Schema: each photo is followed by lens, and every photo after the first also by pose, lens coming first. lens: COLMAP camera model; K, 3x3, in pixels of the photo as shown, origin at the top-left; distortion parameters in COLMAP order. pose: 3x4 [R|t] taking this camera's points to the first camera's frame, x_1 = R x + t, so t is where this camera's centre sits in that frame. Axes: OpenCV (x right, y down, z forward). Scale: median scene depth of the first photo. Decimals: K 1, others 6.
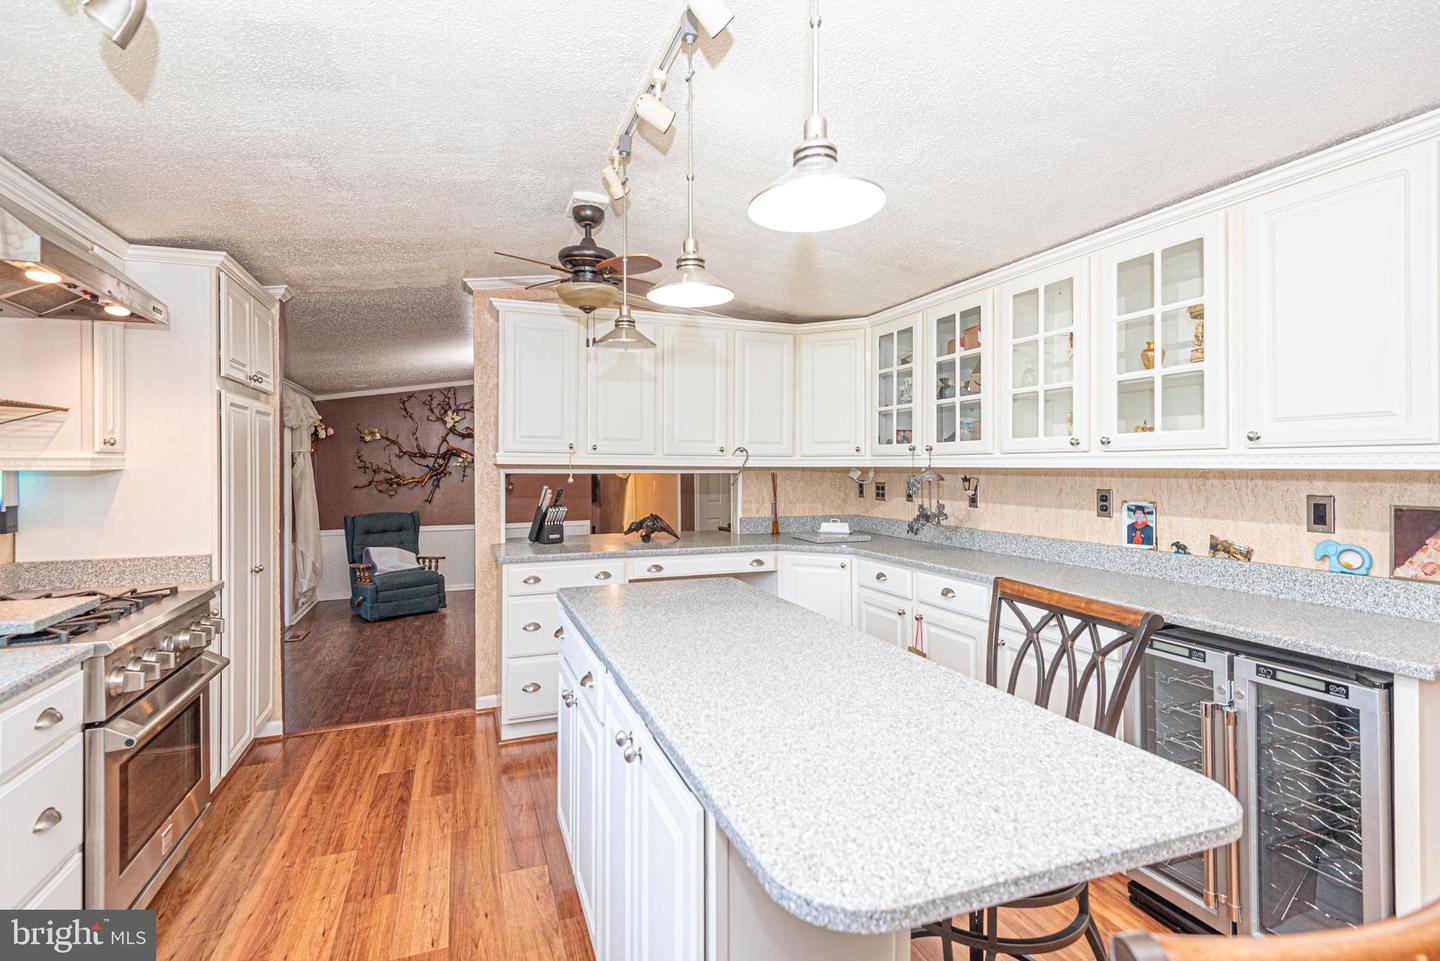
lens RADIAL K [[673.9, 0, 741.5], [0, 673.9, 469.7], [0, 0, 1]] dist [0.050060, -0.030863]
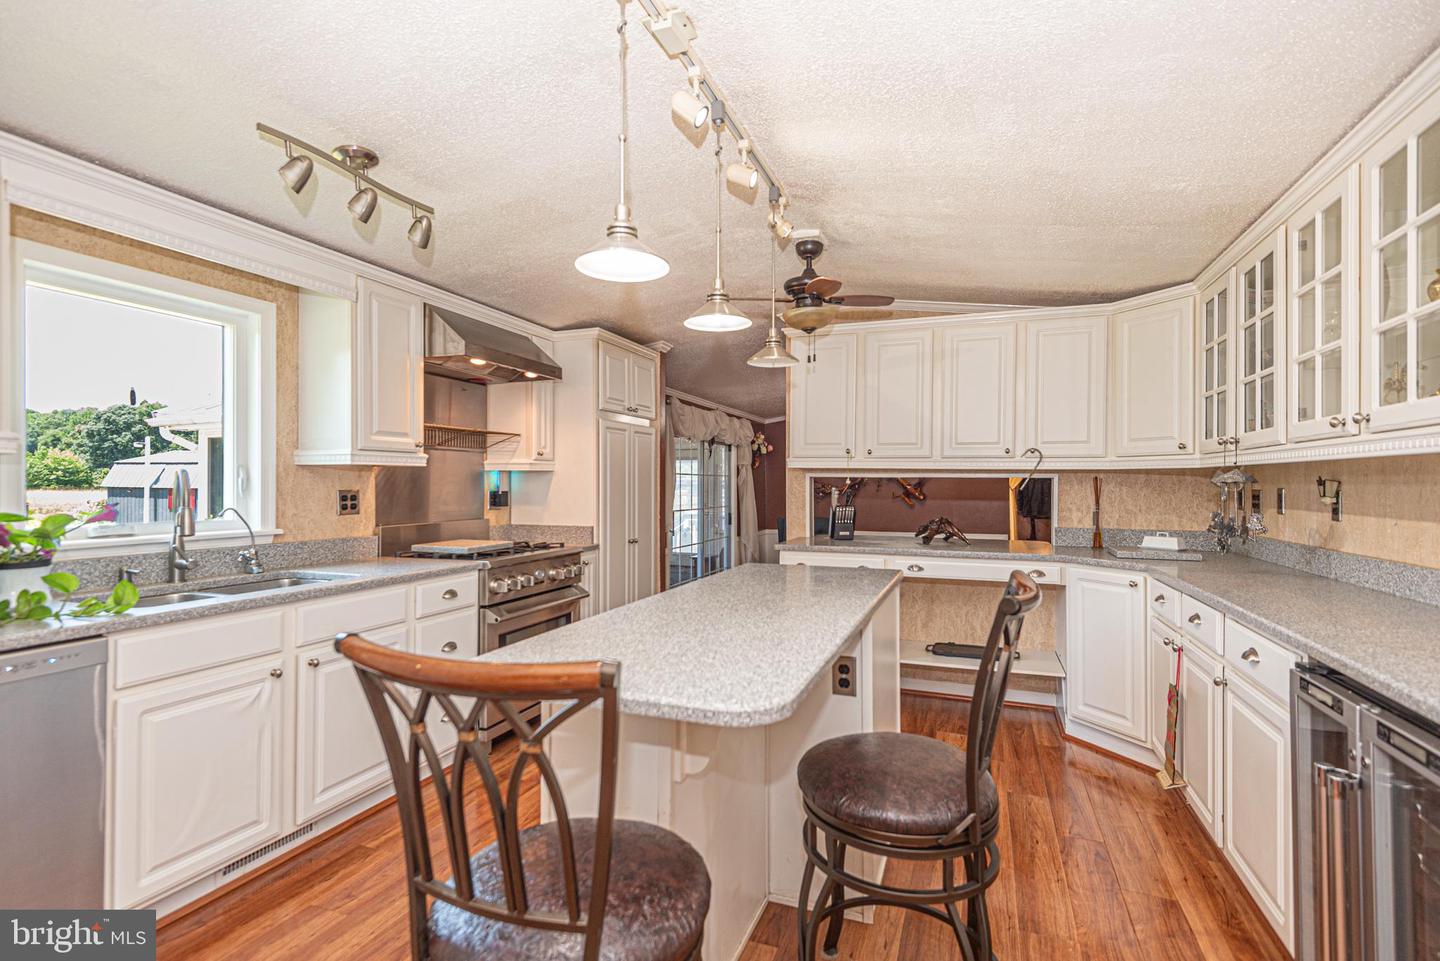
lens RADIAL K [[689.5, 0, 720.0], [0, 689.5, 480.5], [0, 0, 1]] dist [0.023079, -0.000243]
pose [[0.764058, 0.001806, -0.645144, 0.326366], [-0.005605, 0.999977, -0.003839, 0.019453], [0.645123, 0.006549, 0.764051, 0.005325]]
